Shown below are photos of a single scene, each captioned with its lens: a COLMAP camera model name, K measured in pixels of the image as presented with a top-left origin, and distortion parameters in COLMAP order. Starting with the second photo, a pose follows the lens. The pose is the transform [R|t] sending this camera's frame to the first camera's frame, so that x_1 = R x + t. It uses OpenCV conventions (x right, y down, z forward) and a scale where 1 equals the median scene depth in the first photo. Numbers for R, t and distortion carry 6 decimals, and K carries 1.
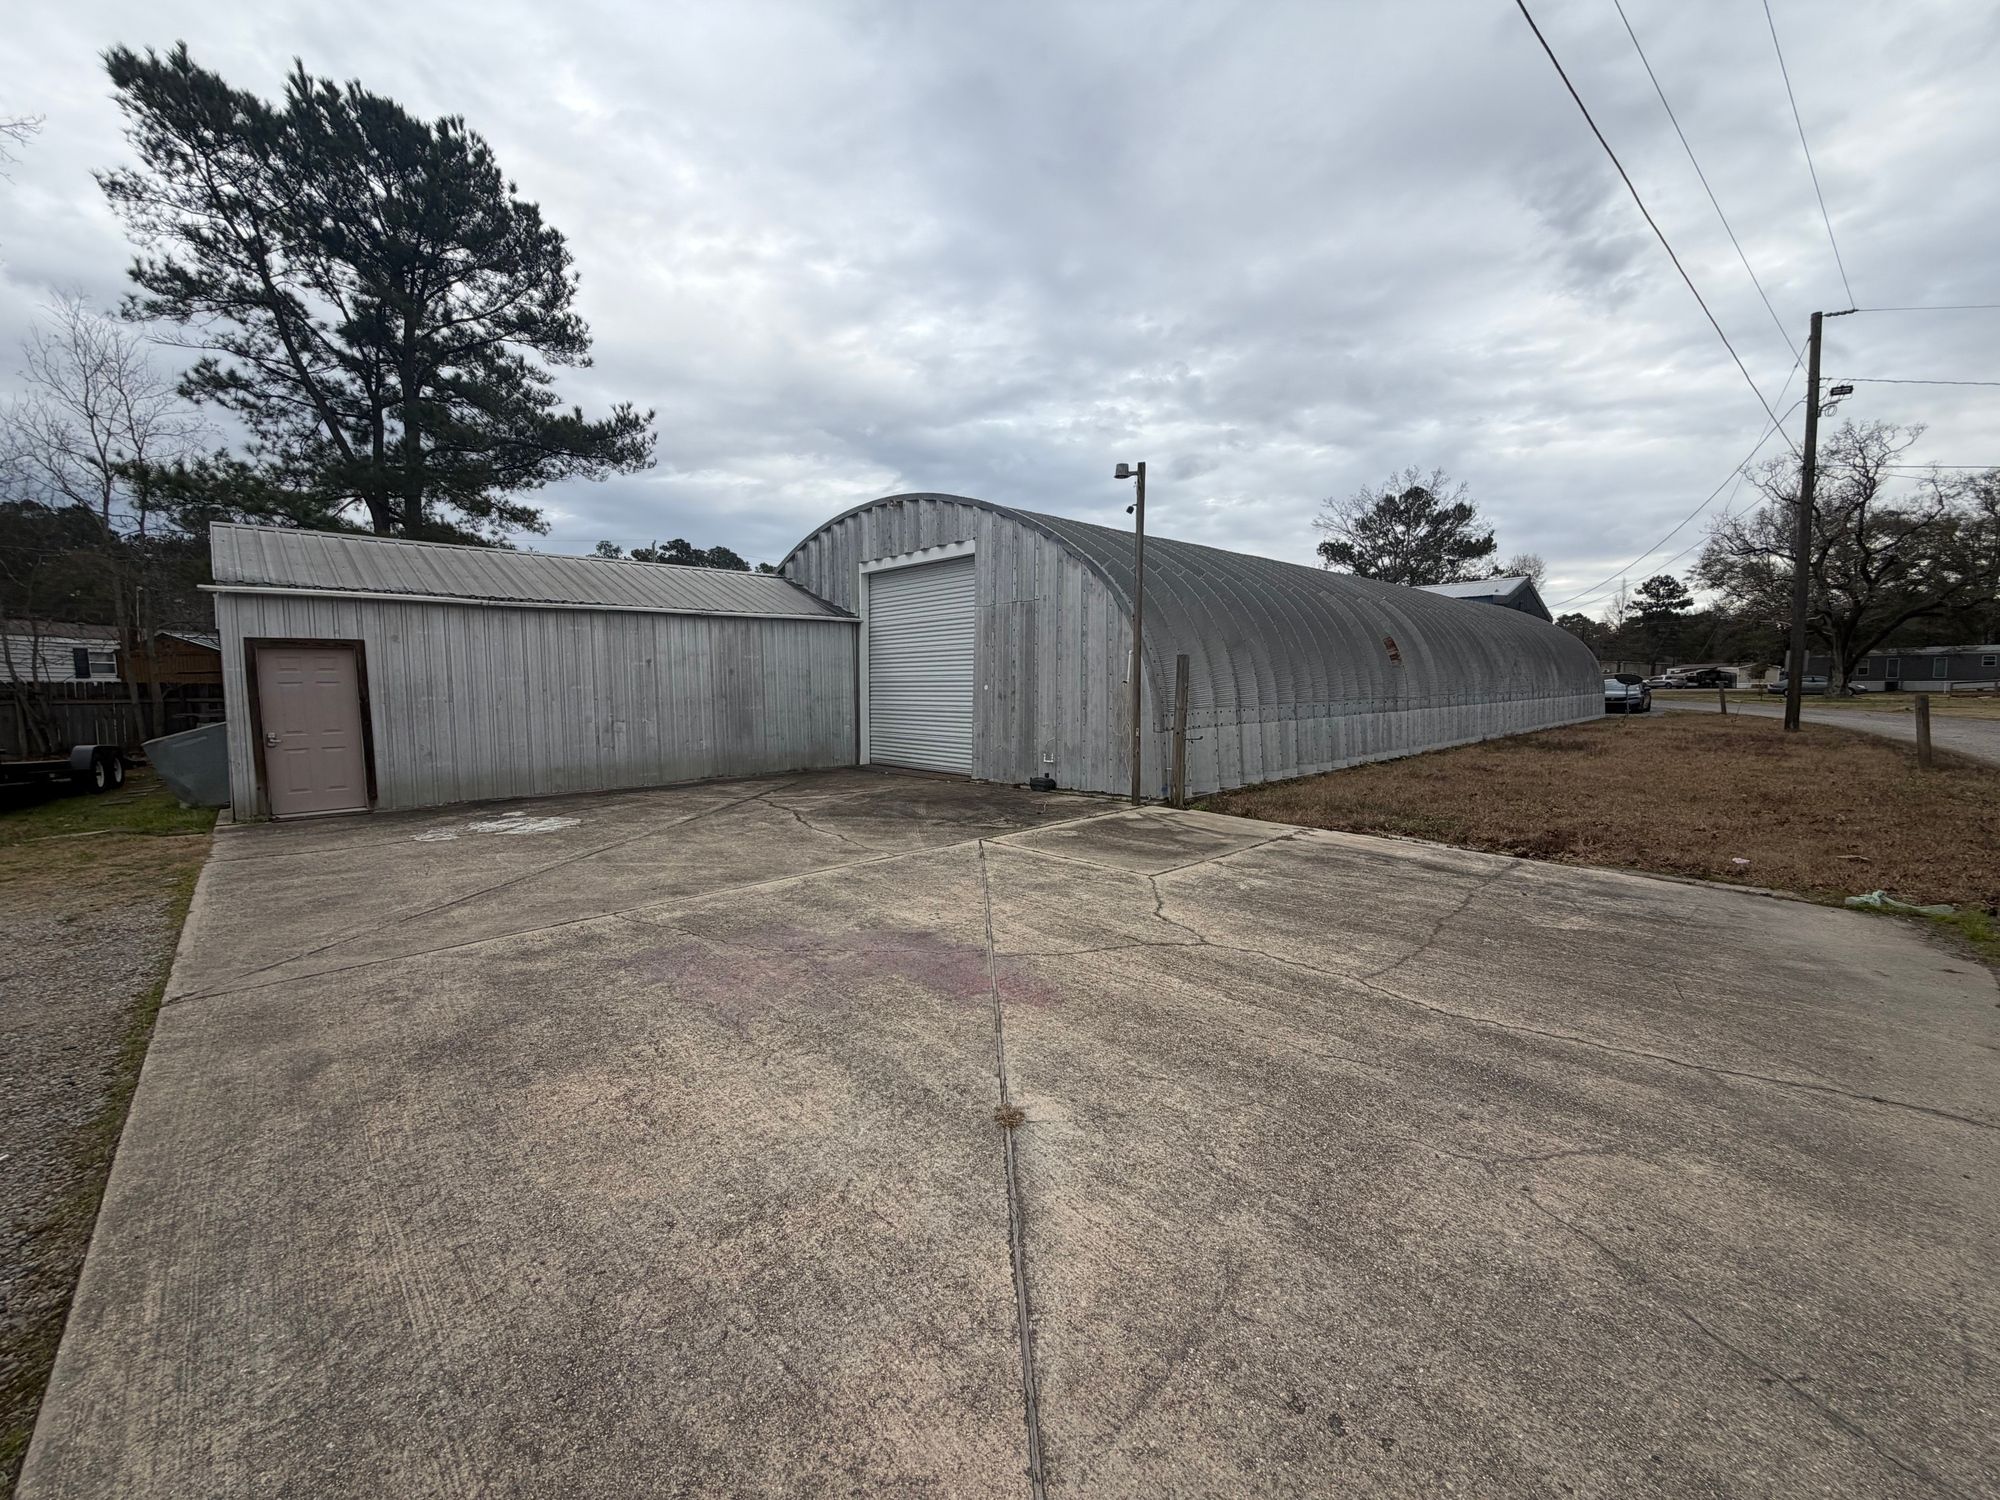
lens RADIAL K [[790.2, 0, 993.5], [0, 790.2, 752.2], [0, 0, 1]] dist [-0.000008, 0.000259]
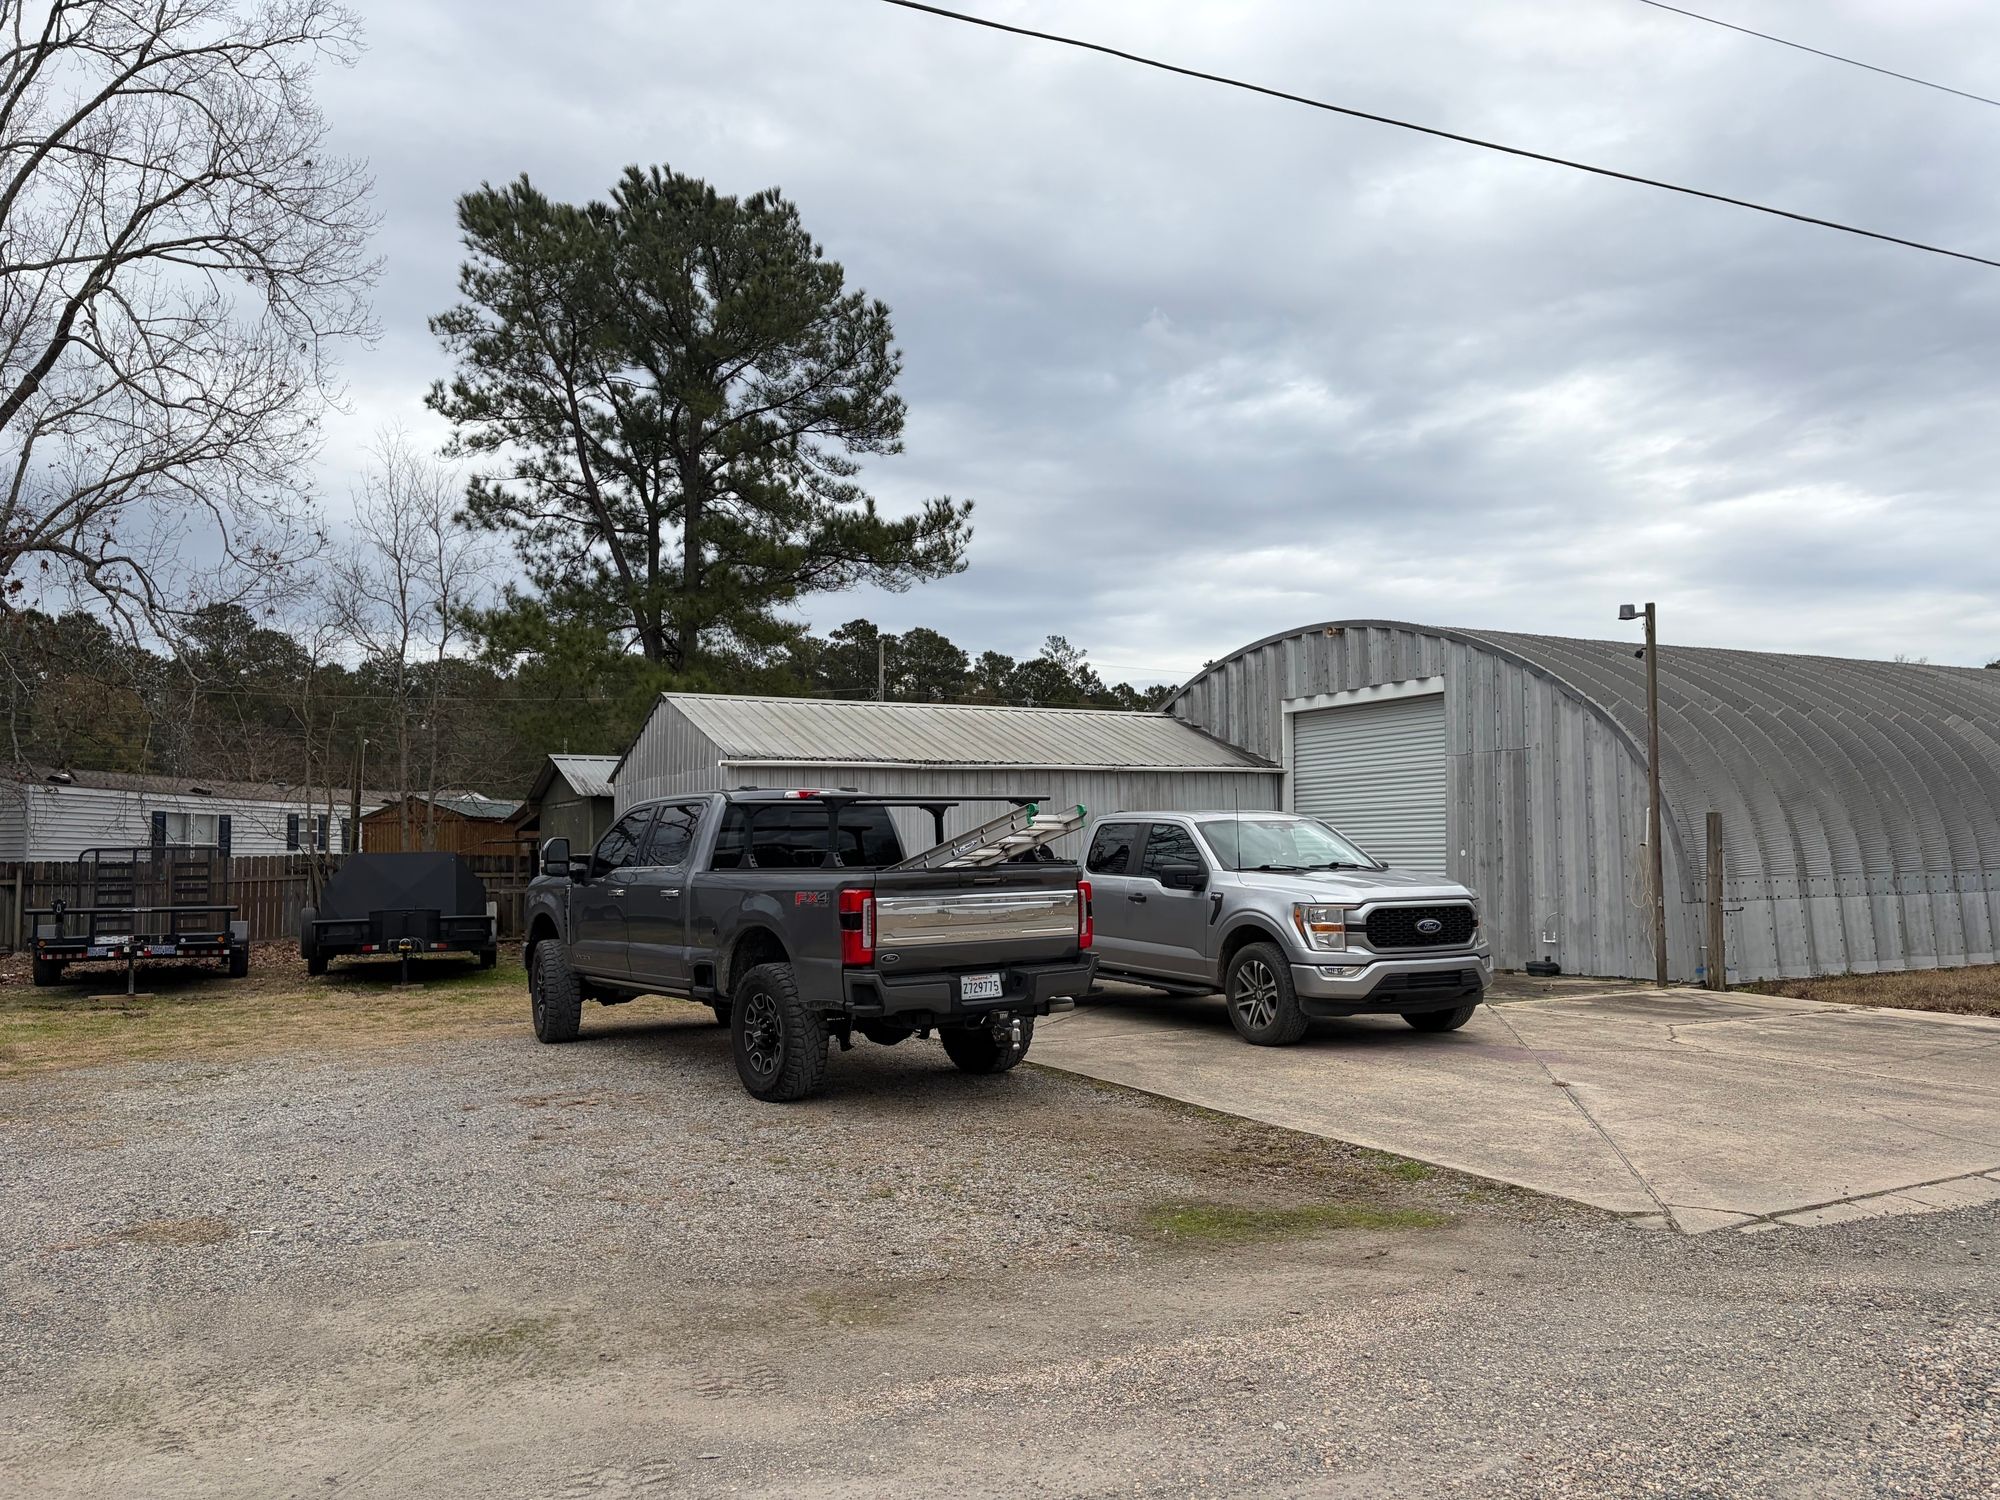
lens RADIAL K [[1486.6, 0, 990.6], [0, 1486.6, 755.1], [0, 0, 1]] dist [0.054213, -0.058715]
pose [[0.965619, -0.022046, -0.259026, -0.064322], [-0.017949, 0.988366, -0.151032, 0.050576], [0.259343, 0.150488, 0.953989, -0.517202]]
